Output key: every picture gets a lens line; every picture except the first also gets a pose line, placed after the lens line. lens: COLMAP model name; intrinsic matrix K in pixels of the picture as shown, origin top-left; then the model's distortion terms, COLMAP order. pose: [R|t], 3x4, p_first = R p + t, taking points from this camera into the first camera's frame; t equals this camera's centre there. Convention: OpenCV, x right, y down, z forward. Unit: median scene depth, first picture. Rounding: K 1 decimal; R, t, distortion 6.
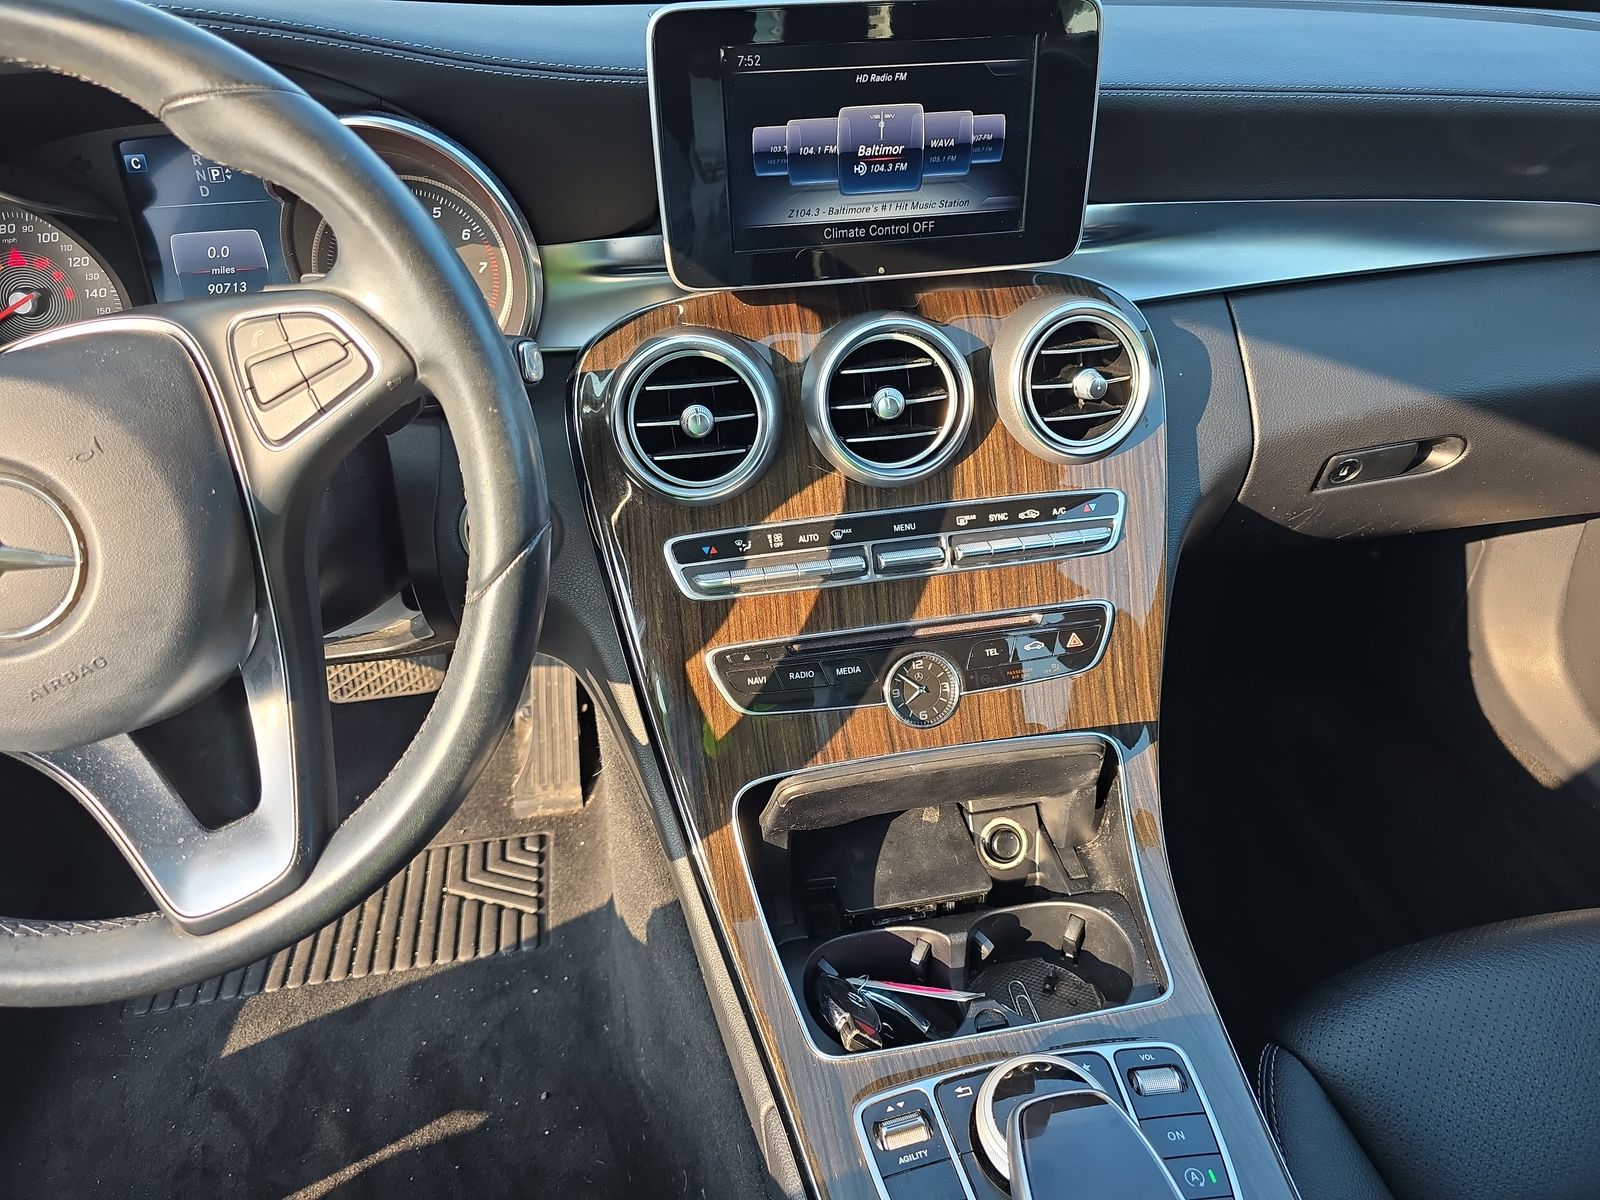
lens RADIAL K [[1058.4, 0, 800.0], [0, 1058.4, 600.0], [0, 0, 1]] dist [0.078421, -0.103942]
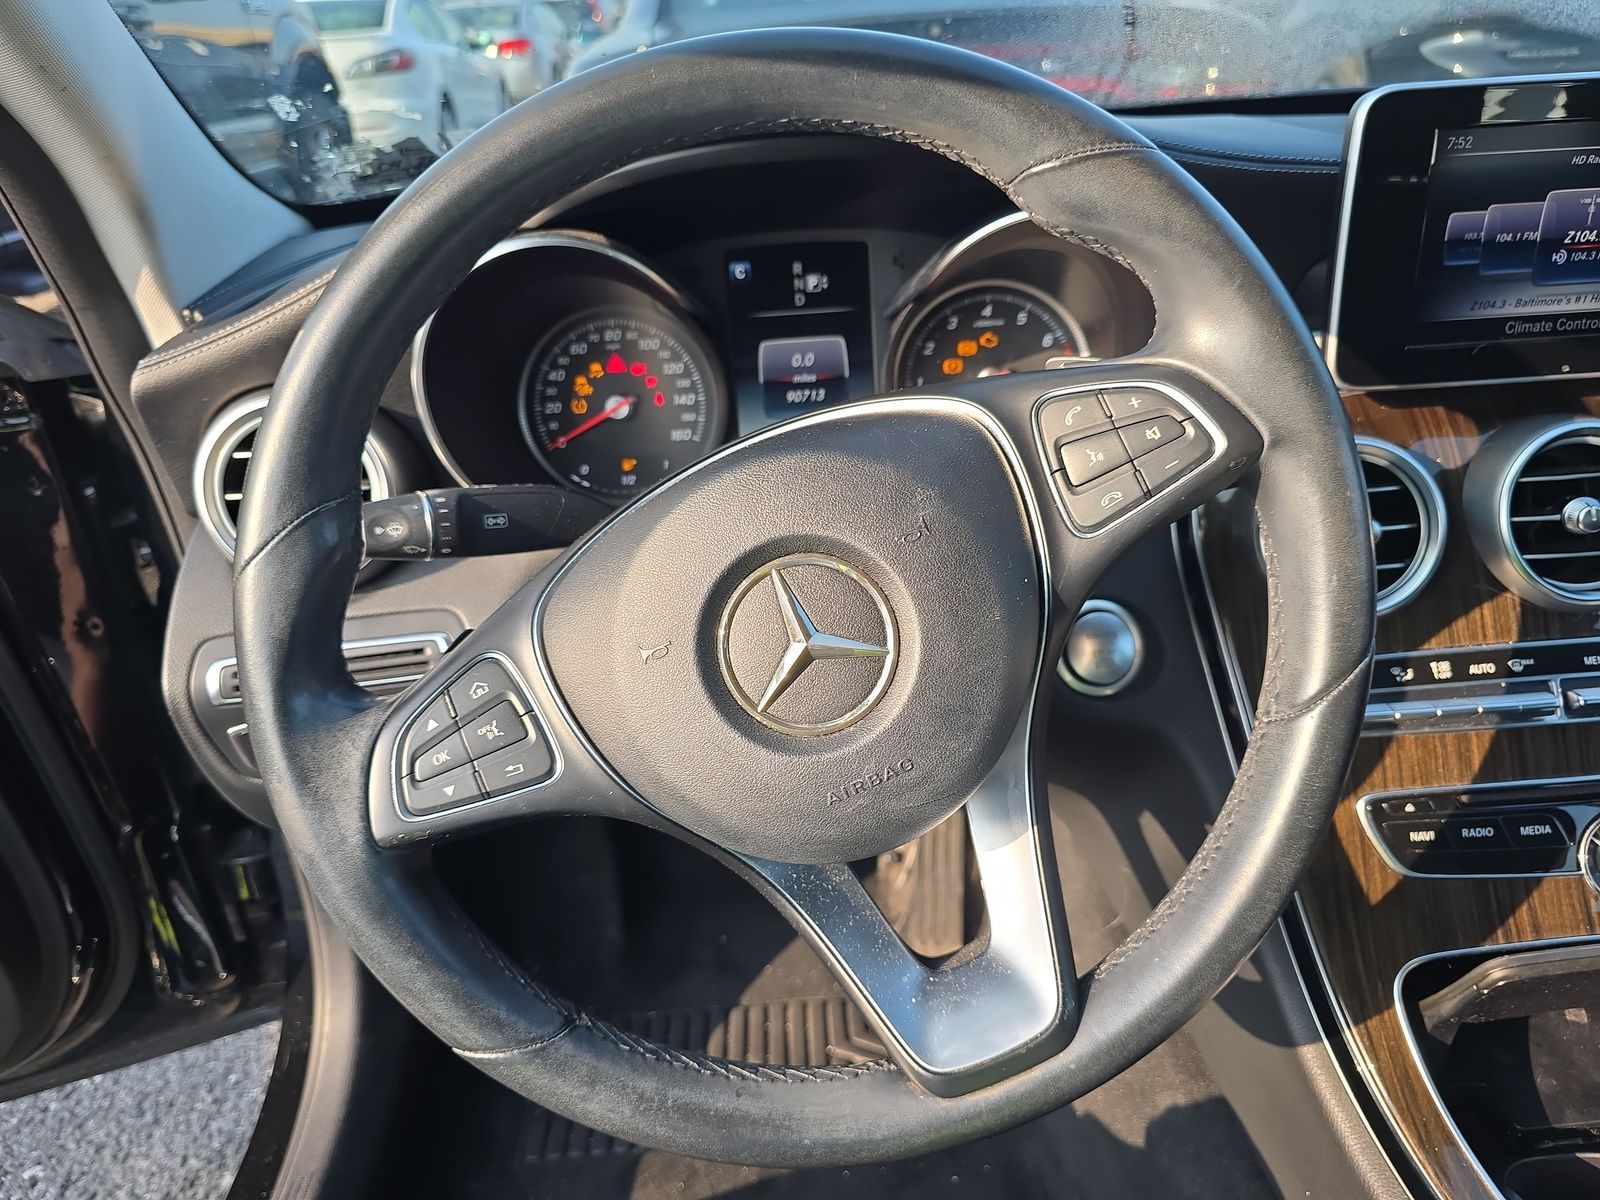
lens RADIAL K [[1077.9, 0, 800.0], [0, 1077.9, 600.0], [0, 0, 1]] dist [0.001516, 0.001025]
pose [[0.987667, 0.027151, -0.154194, -0.401366], [-0.048710, 0.989260, -0.137810, 0.033143], [0.148797, 0.143621, 0.978383, 0.061950]]
